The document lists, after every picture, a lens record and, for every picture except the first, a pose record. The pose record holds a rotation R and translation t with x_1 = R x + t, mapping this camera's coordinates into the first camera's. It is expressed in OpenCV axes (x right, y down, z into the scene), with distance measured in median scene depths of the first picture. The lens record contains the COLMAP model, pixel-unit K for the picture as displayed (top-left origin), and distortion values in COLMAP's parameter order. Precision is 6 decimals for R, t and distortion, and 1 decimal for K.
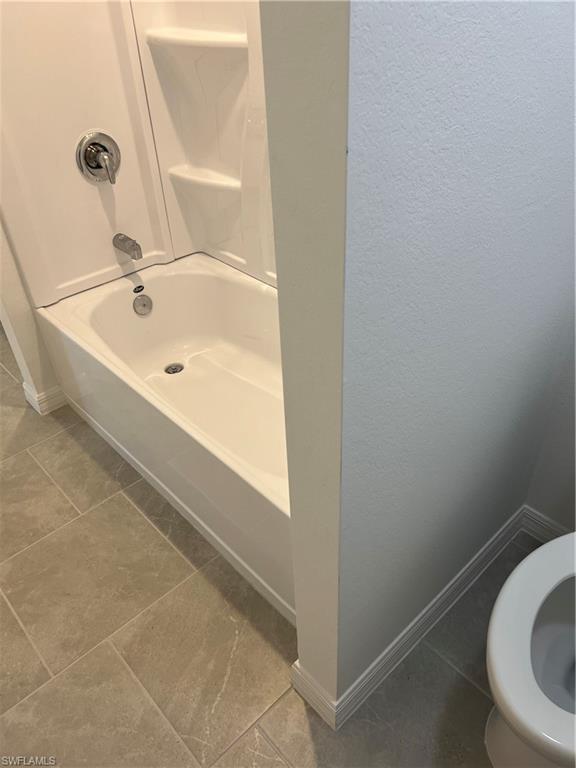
lens RADIAL K [[585.8, 0, 288.7], [0, 585.8, 383.9], [0, 0, 1]] dist [0.036885, -0.004642]
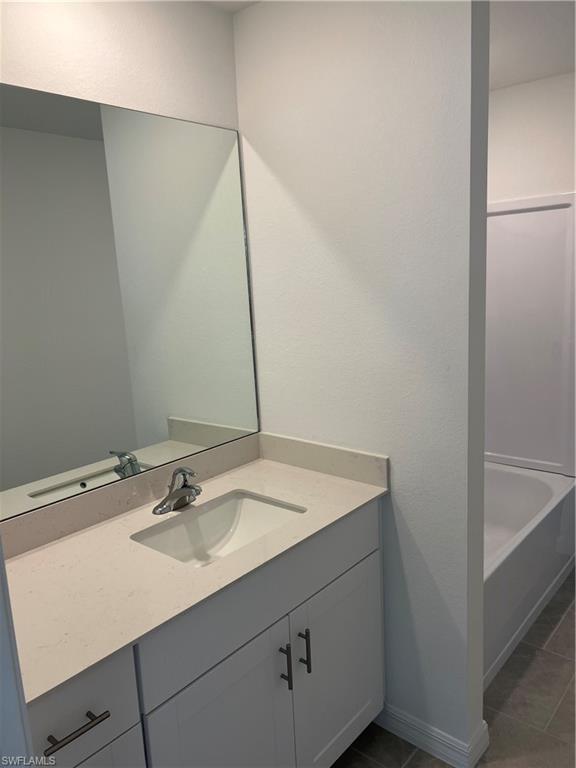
lens RADIAL K [[585.8, 0, 288.2], [0, 585.8, 384.4], [0, 0, 1]] dist [0.036885, -0.004642]
pose [[-0.108942, -0.144524, 0.983486, -1.269711], [0.648530, 0.739478, 0.180505, -0.733851], [-0.753353, 0.657484, 0.013168, 0.959262]]
